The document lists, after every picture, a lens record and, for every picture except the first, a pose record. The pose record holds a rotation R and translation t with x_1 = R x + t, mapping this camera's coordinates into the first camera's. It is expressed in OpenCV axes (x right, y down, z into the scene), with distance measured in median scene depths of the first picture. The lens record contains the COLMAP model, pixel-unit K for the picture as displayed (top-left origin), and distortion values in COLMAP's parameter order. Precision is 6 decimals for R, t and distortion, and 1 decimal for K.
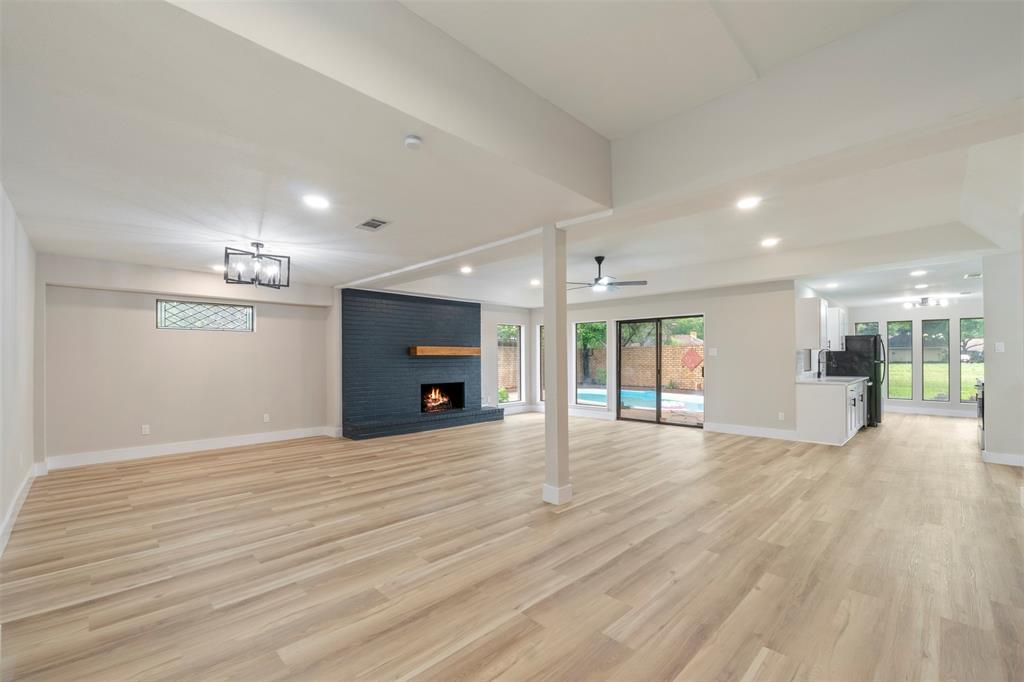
lens RADIAL K [[437.0, 0, 511.1], [0, 437.0, 355.7], [0, 0, 1]] dist [-0.017062, -0.000062]
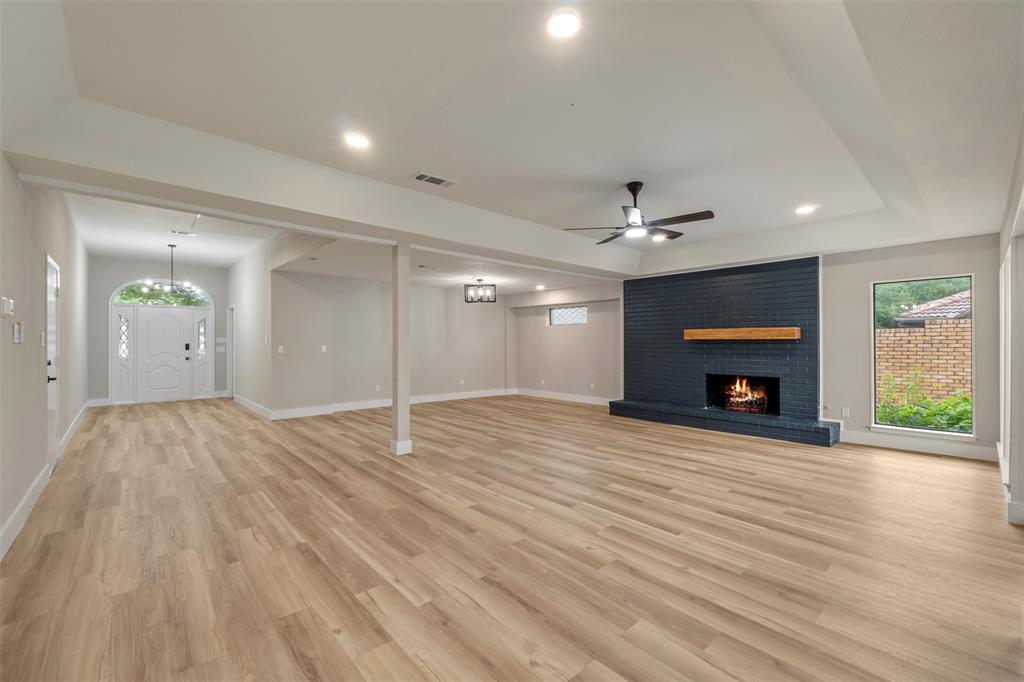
lens RADIAL K [[431.4, 0, 512.0], [0, 431.4, 341.0], [0, 0, 1]] dist [-0.010323, -0.000004]
pose [[-0.057898, 0.002221, -0.998320, 1.265999], [0.006062, 0.999980, 0.001874, -0.003881], [0.998304, -0.005943, -0.057910, 1.289813]]
